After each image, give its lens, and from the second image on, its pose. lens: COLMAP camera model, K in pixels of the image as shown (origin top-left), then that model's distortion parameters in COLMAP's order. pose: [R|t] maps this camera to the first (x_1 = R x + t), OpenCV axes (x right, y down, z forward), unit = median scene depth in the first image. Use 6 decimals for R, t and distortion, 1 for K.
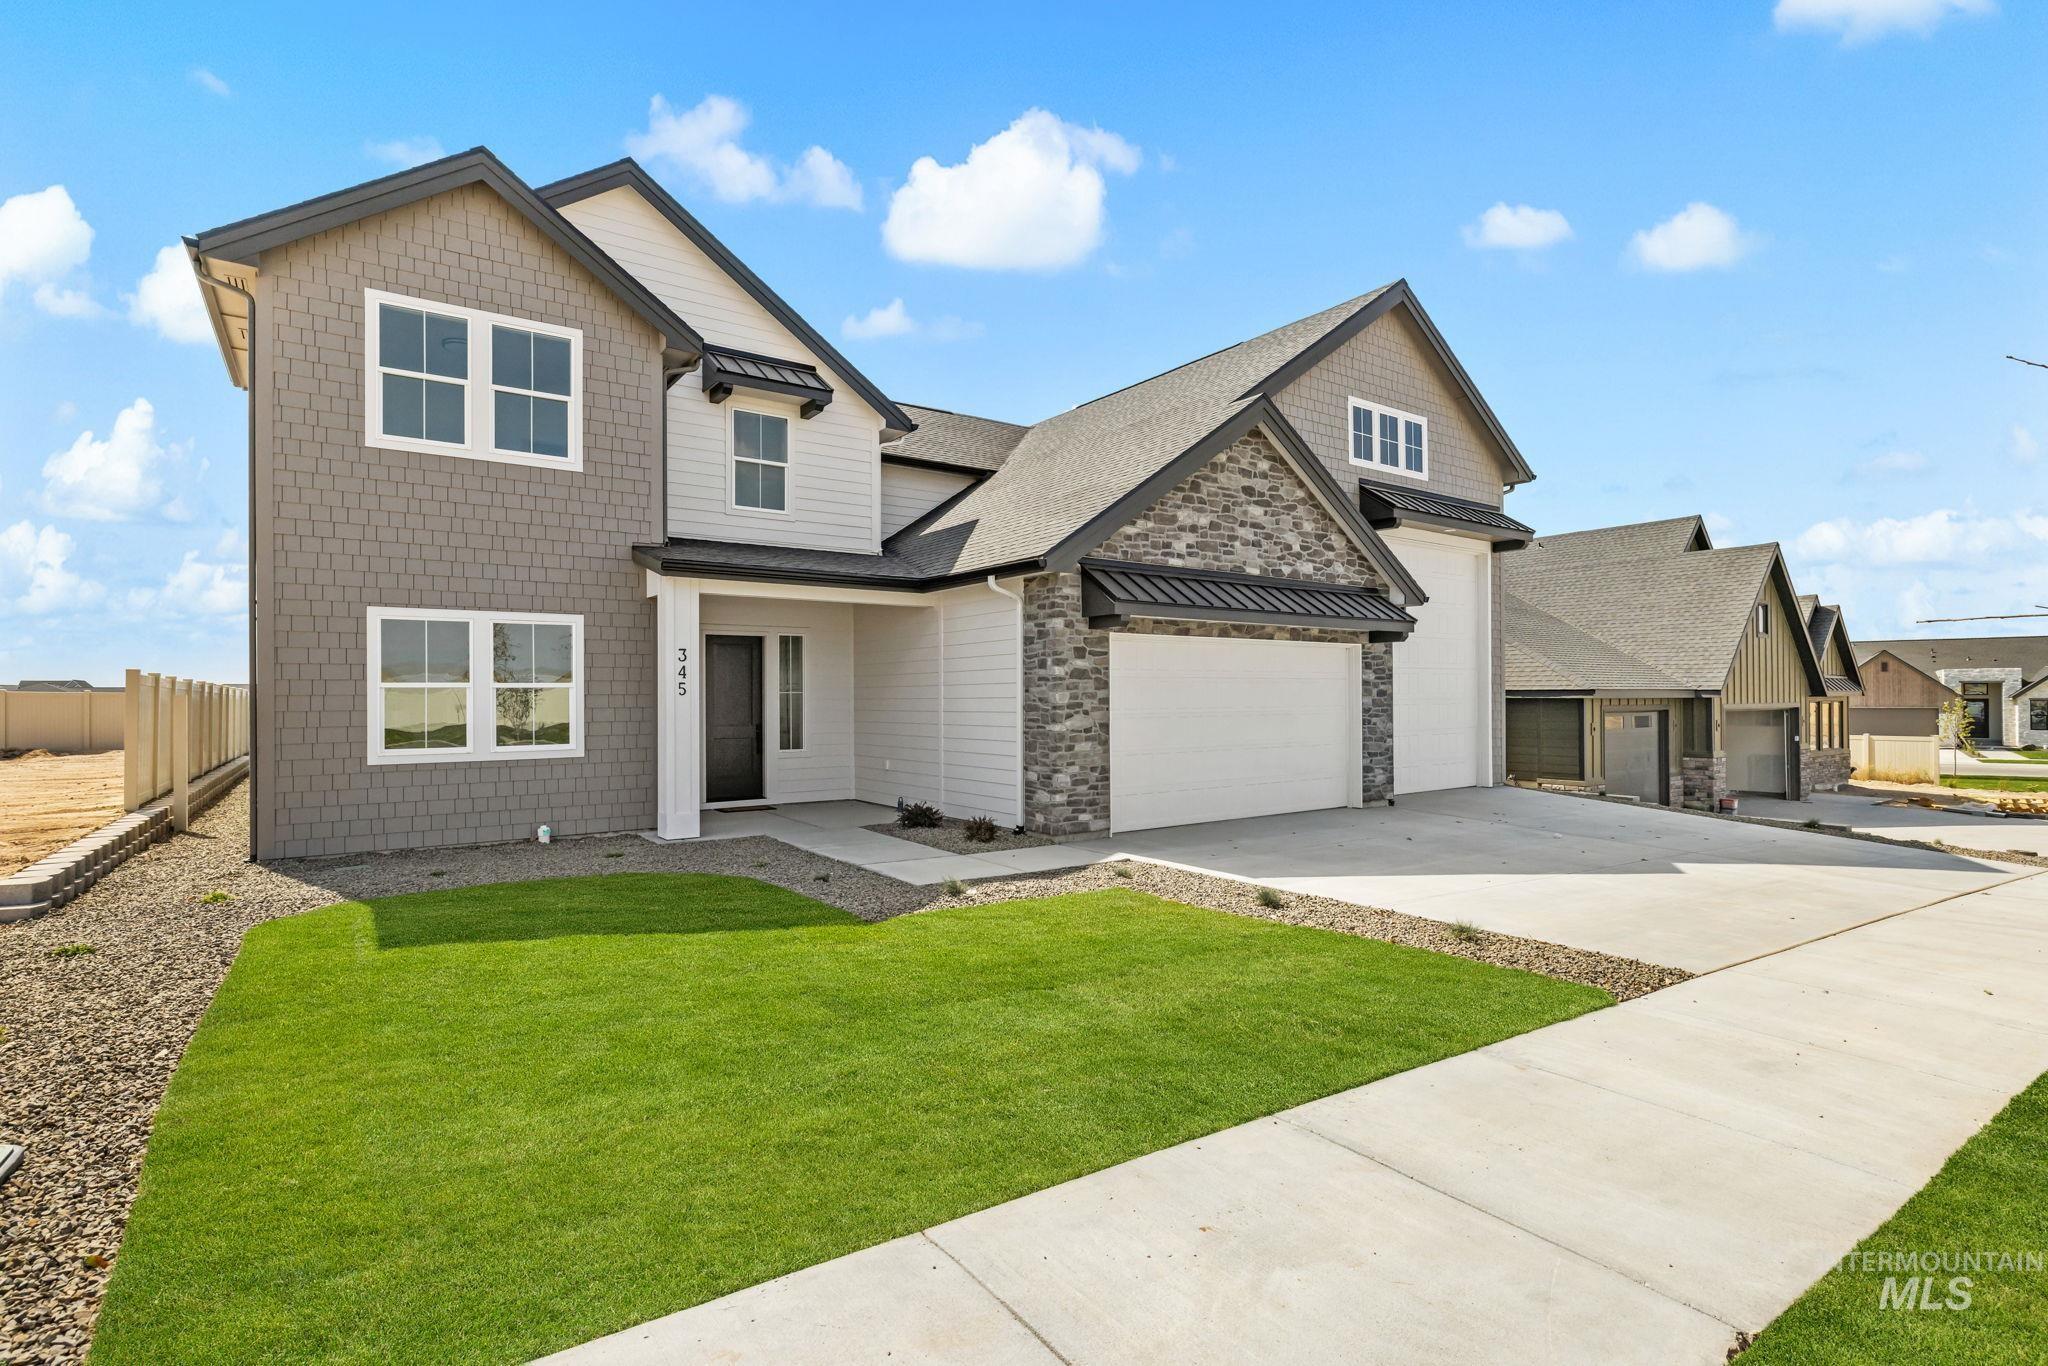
lens RADIAL K [[877.4, 0, 1021.7], [0, 877.4, 686.7], [0, 0, 1]] dist [0.003253, 0.000385]
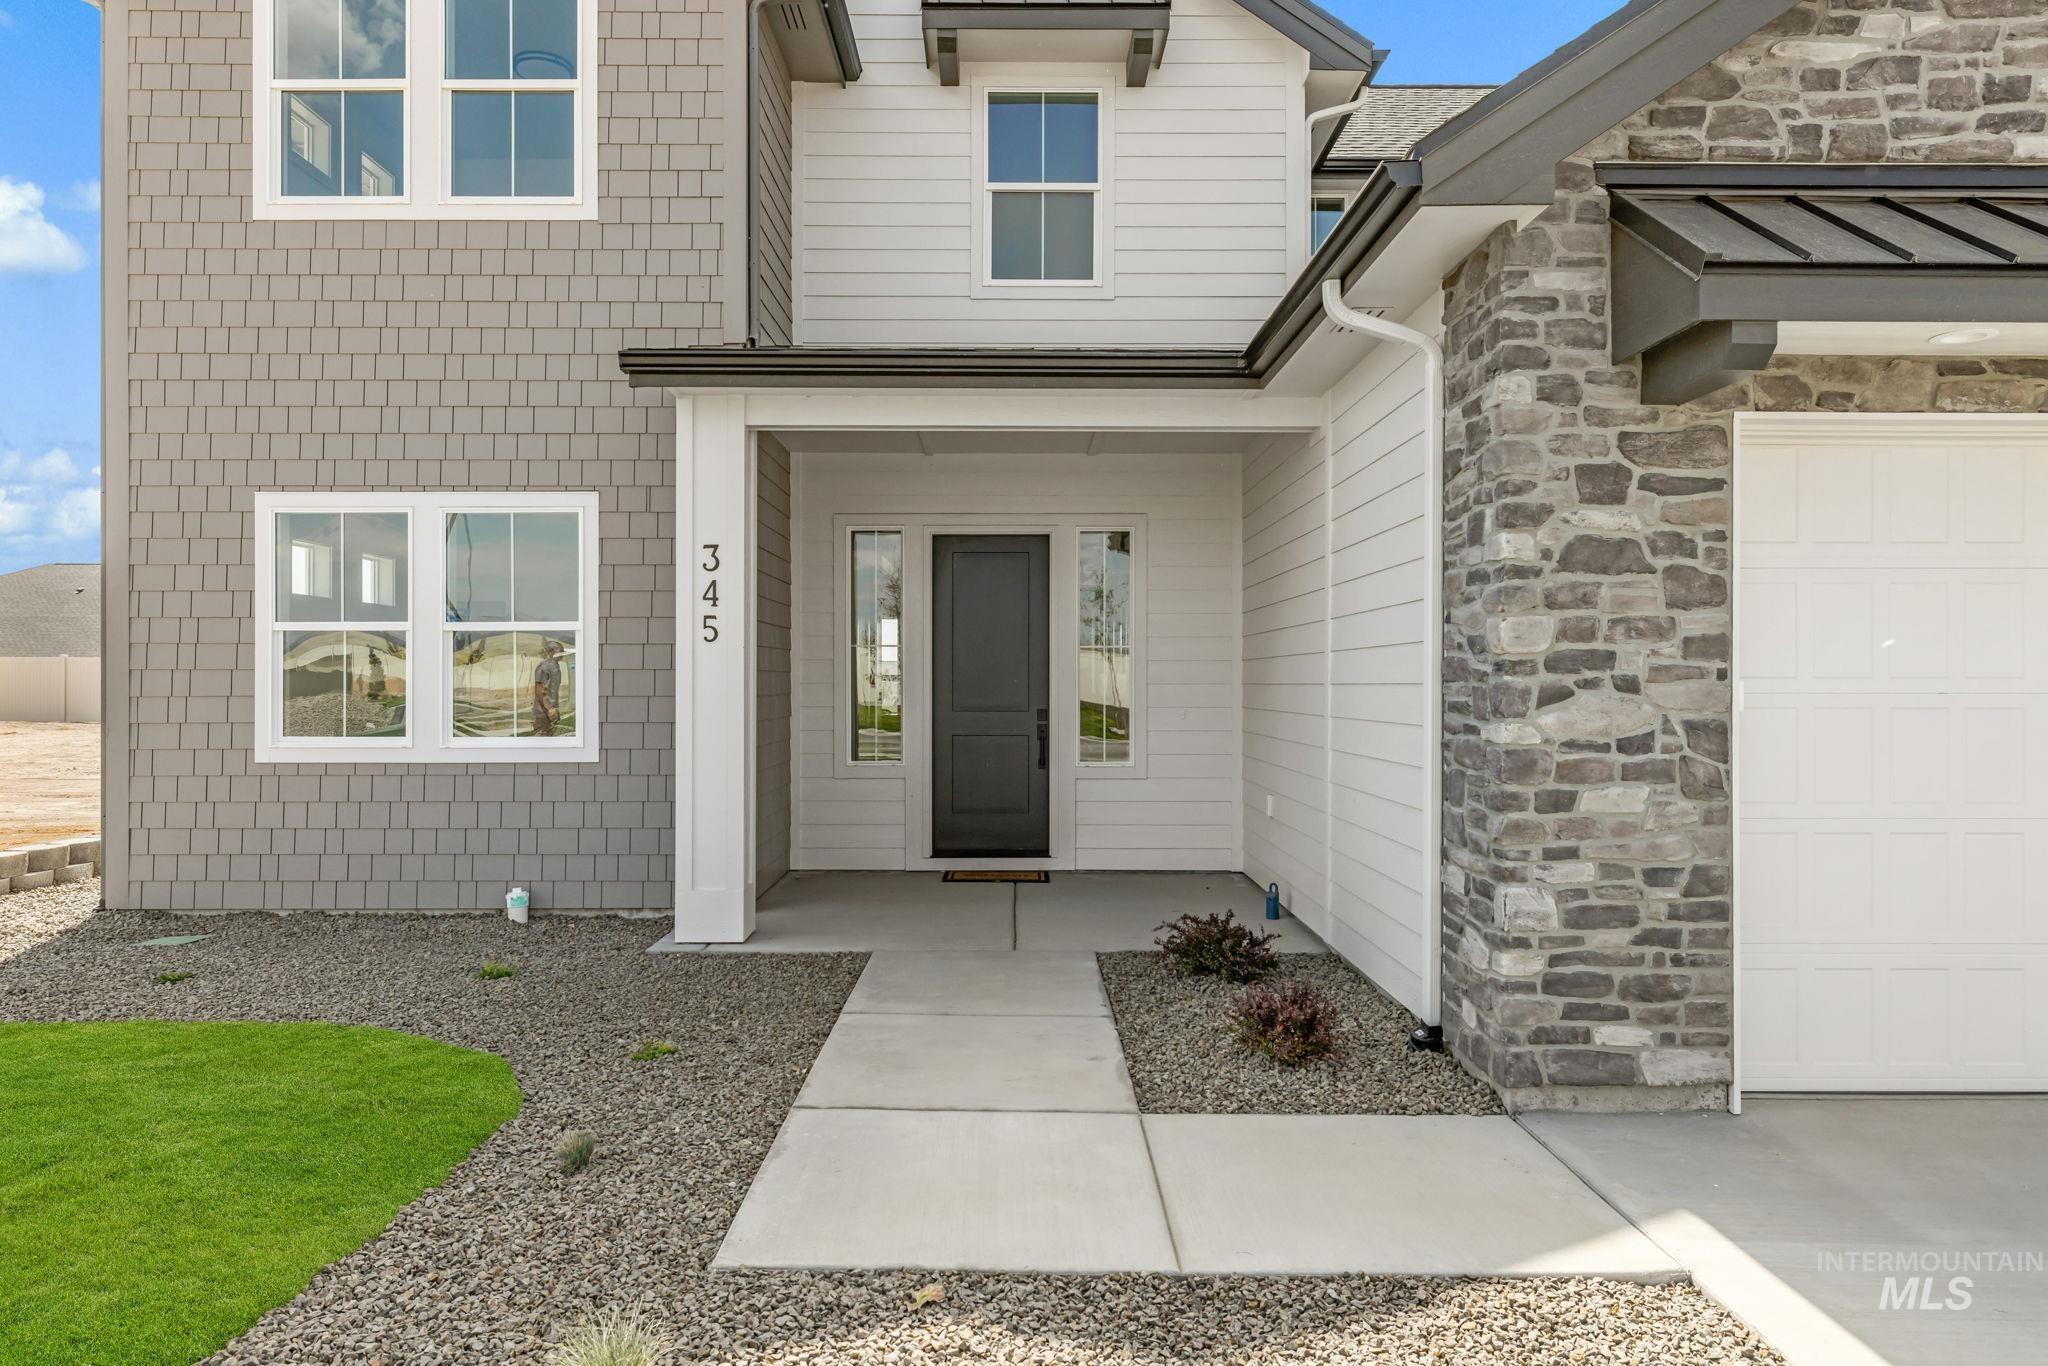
lens RADIAL K [[1289.5, 0, 1023.4], [0, 1289.5, 674.5], [0, 0, 1]] dist [0.001173, 0.001095]
pose [[0.826425, 0.003321, -0.563037, 0.150429], [0.002656, 0.999948, 0.009796, 0.021115], [0.563041, -0.009591, 0.826374, 0.524036]]
